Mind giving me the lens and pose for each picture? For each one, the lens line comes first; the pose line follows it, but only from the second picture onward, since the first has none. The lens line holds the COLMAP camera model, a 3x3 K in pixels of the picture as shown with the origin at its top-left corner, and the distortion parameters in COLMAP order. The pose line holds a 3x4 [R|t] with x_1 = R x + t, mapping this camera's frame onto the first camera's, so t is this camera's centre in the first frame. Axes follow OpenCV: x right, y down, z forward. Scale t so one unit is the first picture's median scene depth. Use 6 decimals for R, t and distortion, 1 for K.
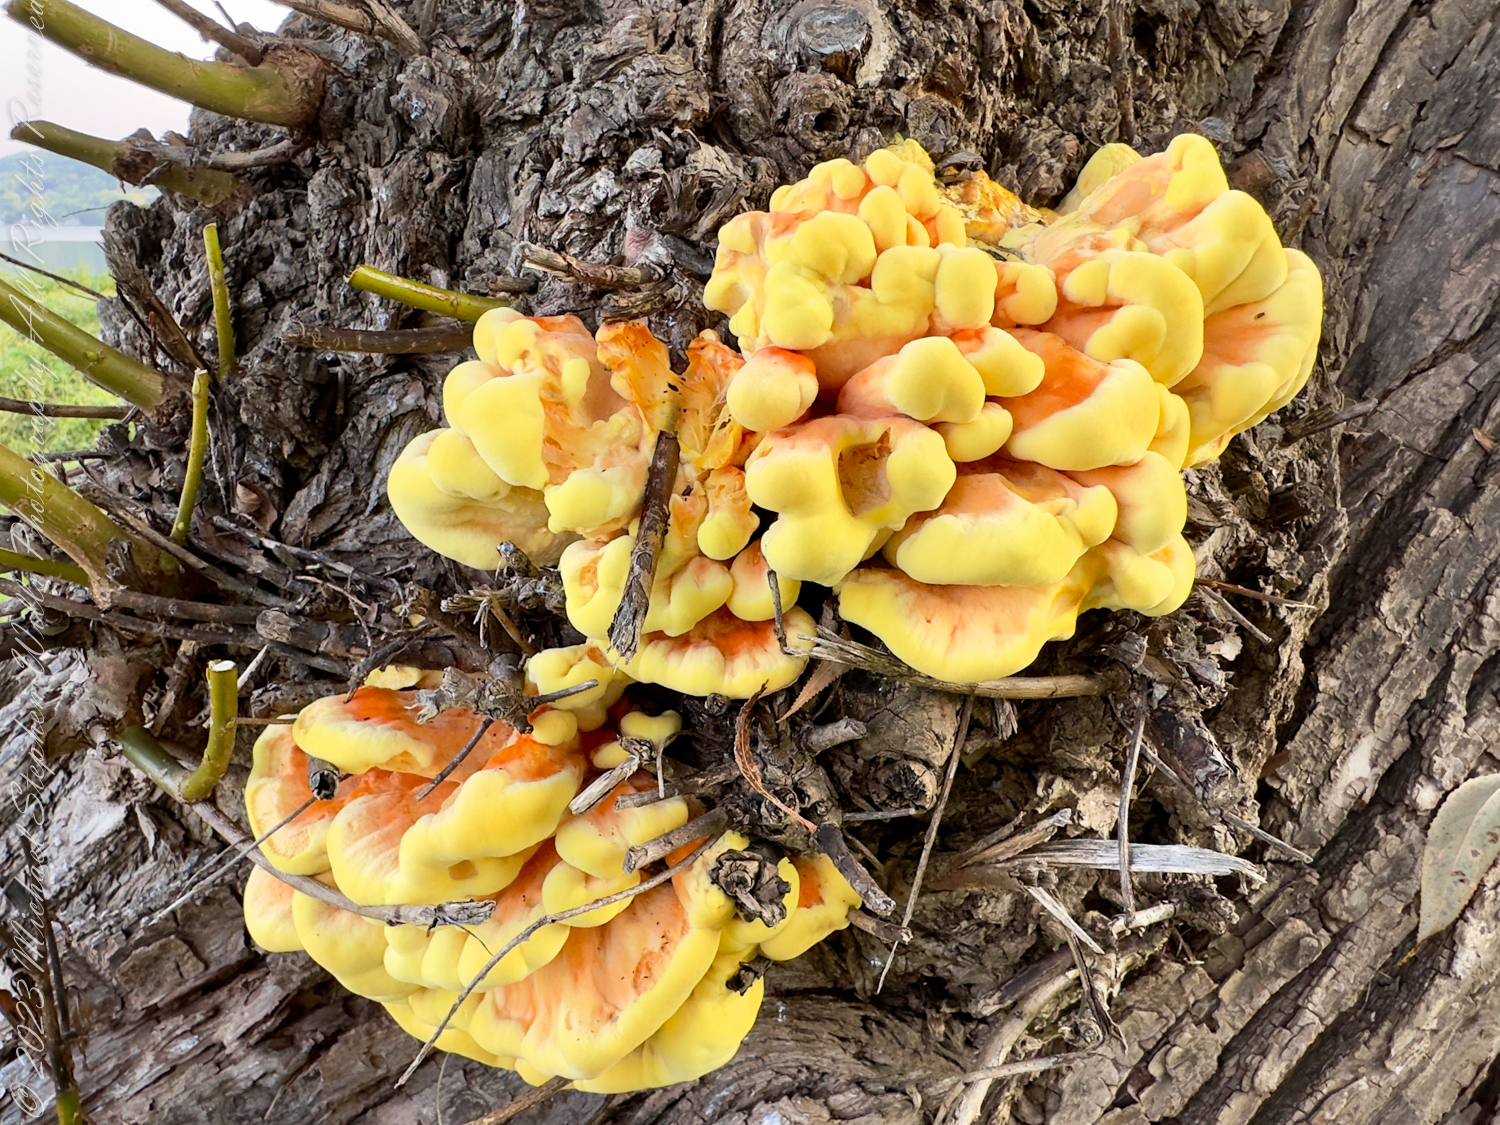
lens RADIAL K [[1017.9, 0, 750.0], [0, 1017.9, 562.5], [0, 0, 1]] dist [-0.003910, 0.004324]
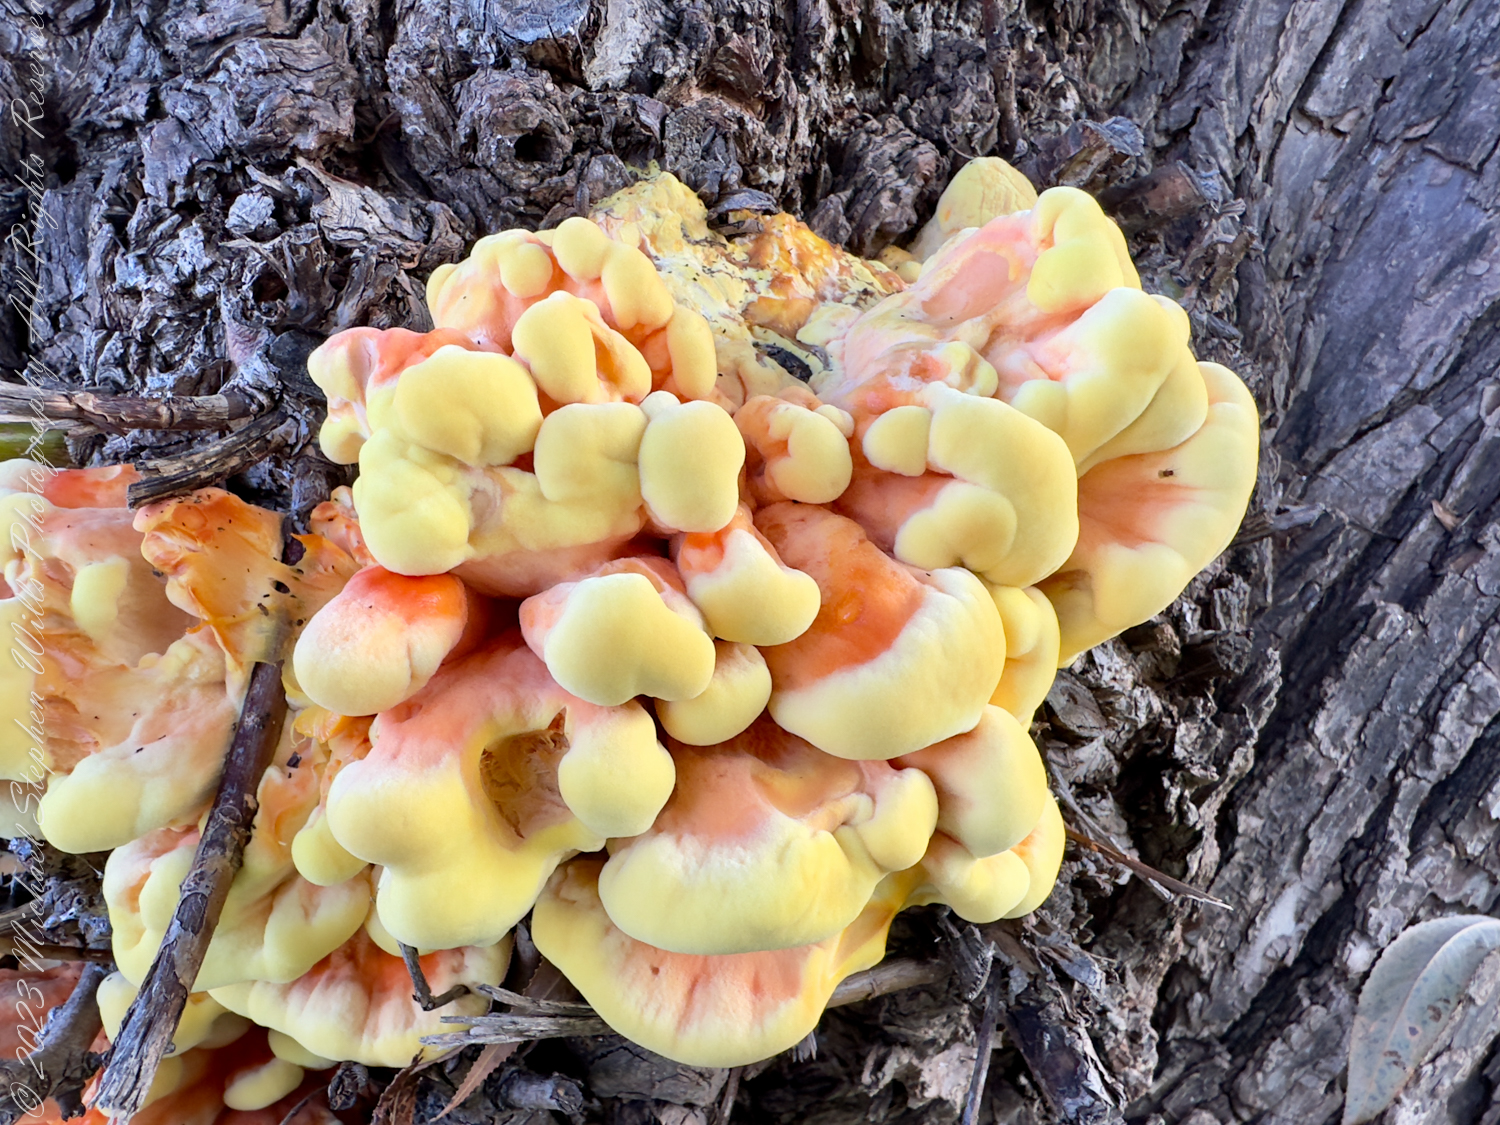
lens RADIAL K [[1037.4, 0, 729.5], [0, 1037.4, 623.6], [0, 0, 1]] dist [-0.007109, 0.004196]
pose [[0.998651, -0.020462, 0.047724, 0.139842], [0.015703, 0.995058, 0.098051, -0.163576], [-0.049495, -0.097169, 0.994036, 0.254465]]
